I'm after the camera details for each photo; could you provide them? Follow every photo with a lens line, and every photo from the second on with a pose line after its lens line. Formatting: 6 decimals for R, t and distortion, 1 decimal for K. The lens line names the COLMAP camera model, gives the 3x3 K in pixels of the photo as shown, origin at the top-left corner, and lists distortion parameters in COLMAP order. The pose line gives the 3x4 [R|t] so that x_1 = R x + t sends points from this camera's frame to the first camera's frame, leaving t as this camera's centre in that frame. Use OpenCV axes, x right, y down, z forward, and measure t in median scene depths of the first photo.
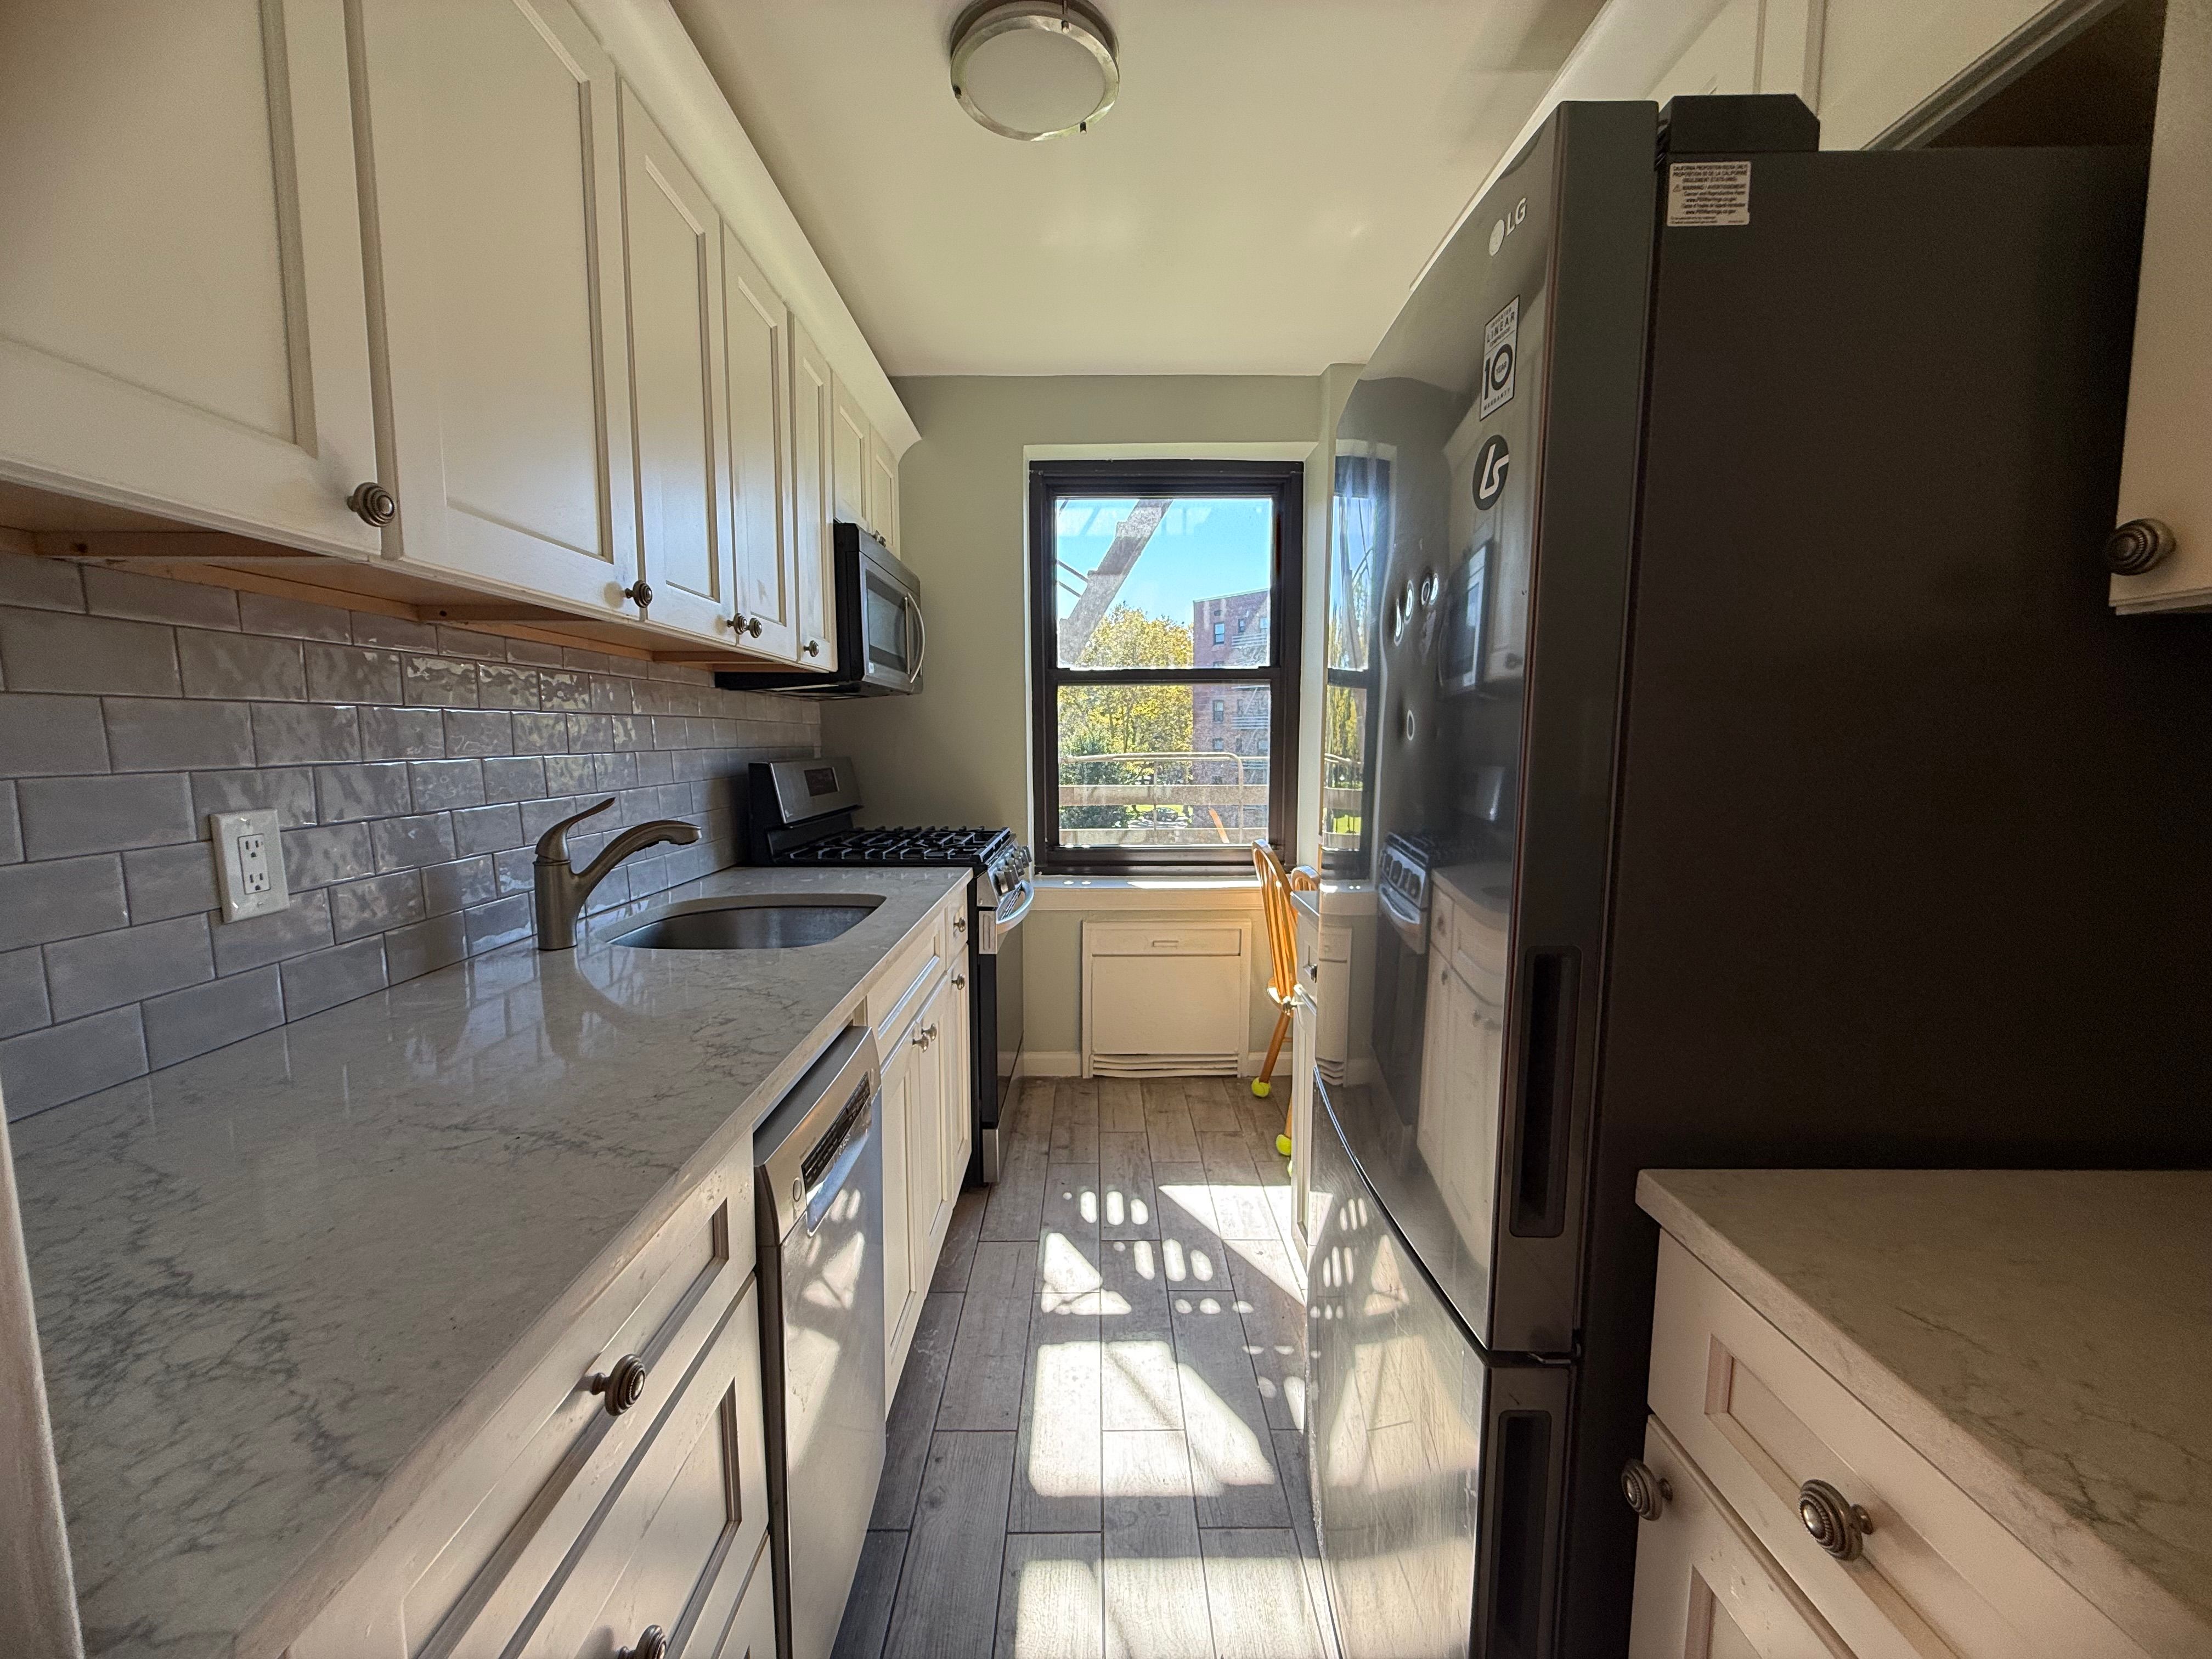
lens RADIAL K [[883.2, 0, 1106.7], [0, 883.2, 832.6], [0, 0, 1]] dist [-0.004055, 0.000040]
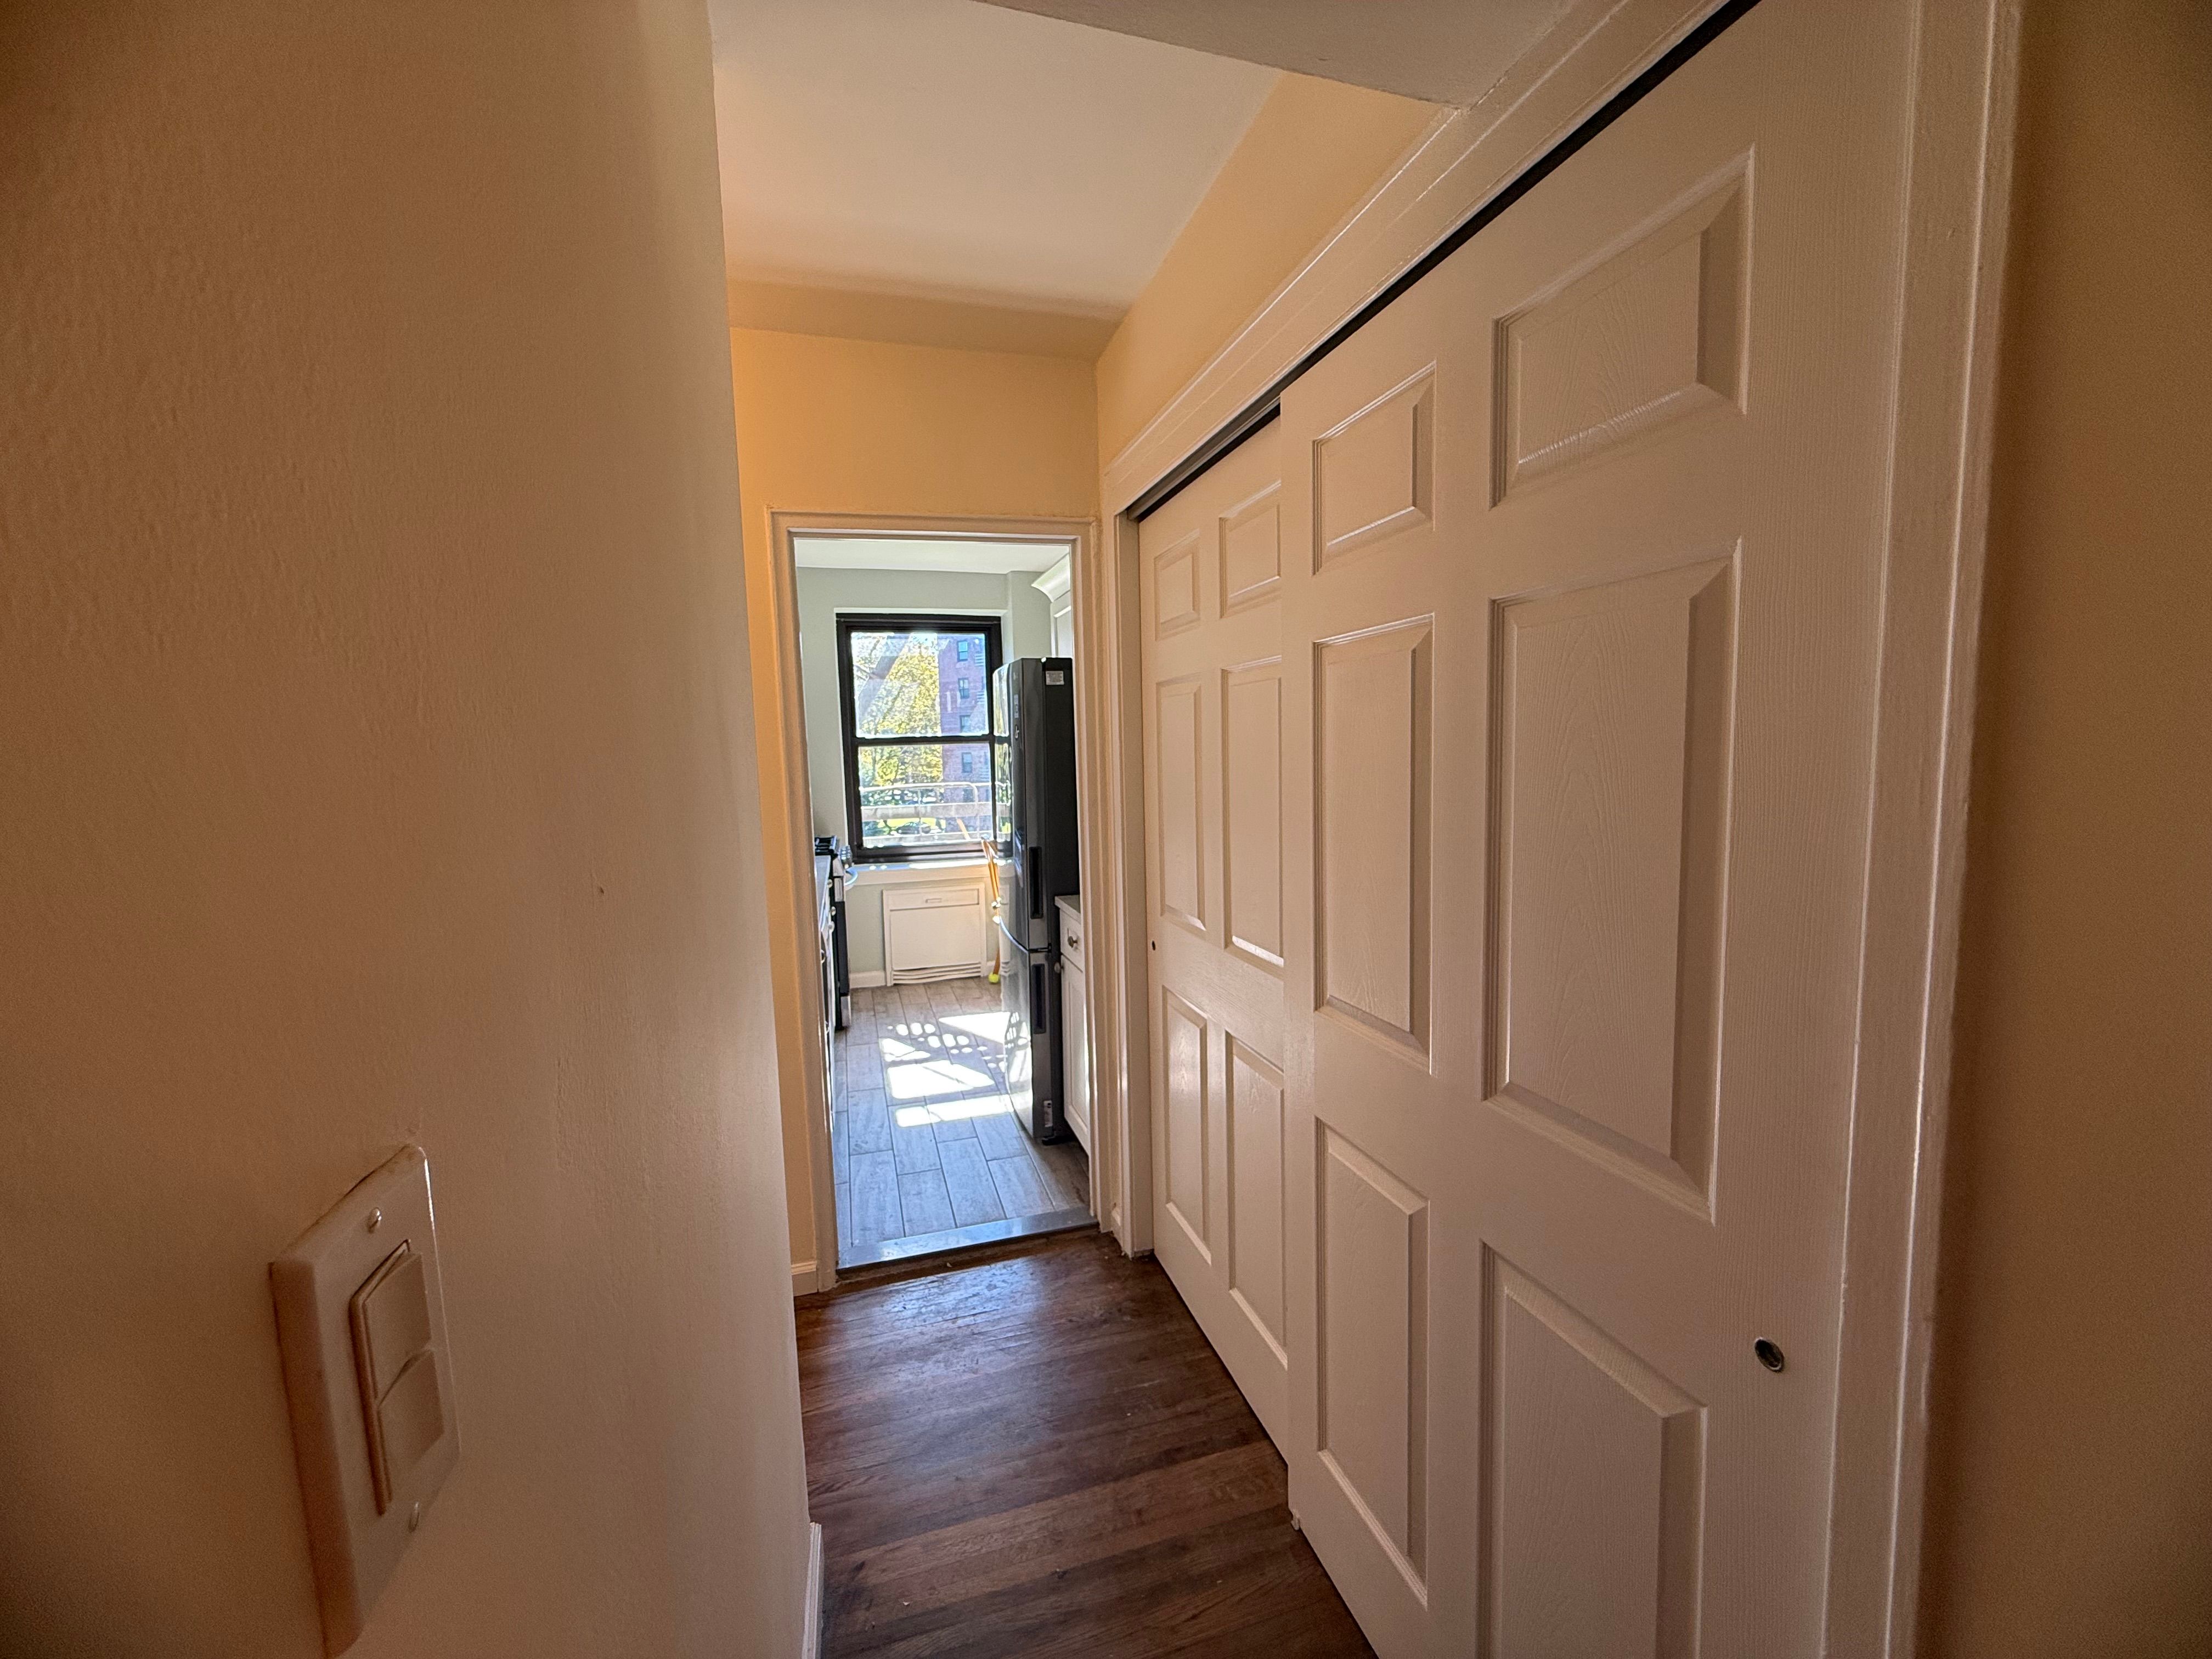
lens RADIAL K [[883.2, 0, 1102.0], [0, 883.2, 826.4], [0, 0, 1]] dist [-0.004055, 0.000040]
pose [[0.961796, -0.048022, 0.269521, -0.073976], [0.053274, 0.998505, -0.012201, 0.023354], [-0.268533, 0.026094, 0.962917, -0.729240]]
